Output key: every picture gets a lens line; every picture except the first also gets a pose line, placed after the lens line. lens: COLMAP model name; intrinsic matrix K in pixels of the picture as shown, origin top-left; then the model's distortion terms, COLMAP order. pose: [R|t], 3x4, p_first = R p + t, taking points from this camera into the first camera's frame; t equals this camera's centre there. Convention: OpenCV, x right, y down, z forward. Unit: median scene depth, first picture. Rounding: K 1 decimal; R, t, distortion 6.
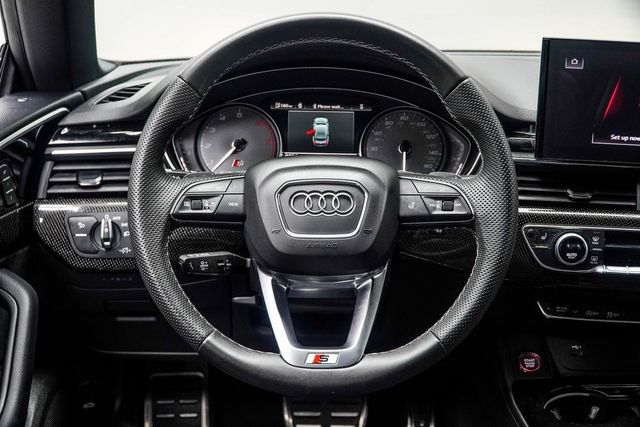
lens RADIAL K [[1025.6, 0, 321.1], [0, 1025.6, 212.5], [0, 0, 1]] dist [-0.152006, 0.000000]
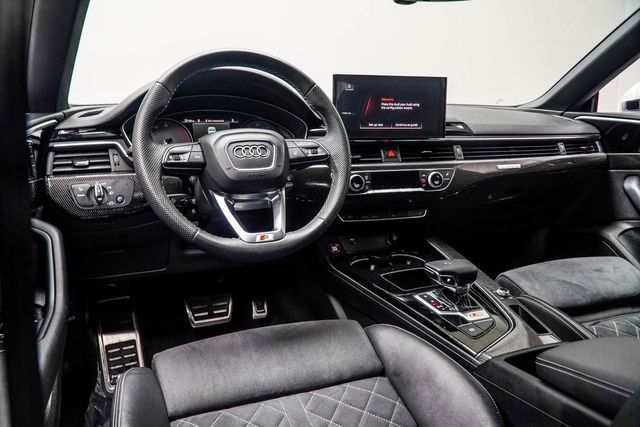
lens RADIAL K [[508.8, 0, 316.1], [0, 508.8, 215.3], [0, 0, 1]] dist [-0.015236, -0.012196]
pose [[0.915780, -0.092852, 0.390800, -0.211747], [0.112102, 0.993339, -0.026681, 0.114962], [-0.385719, 0.068243, 0.920089, 0.132785]]
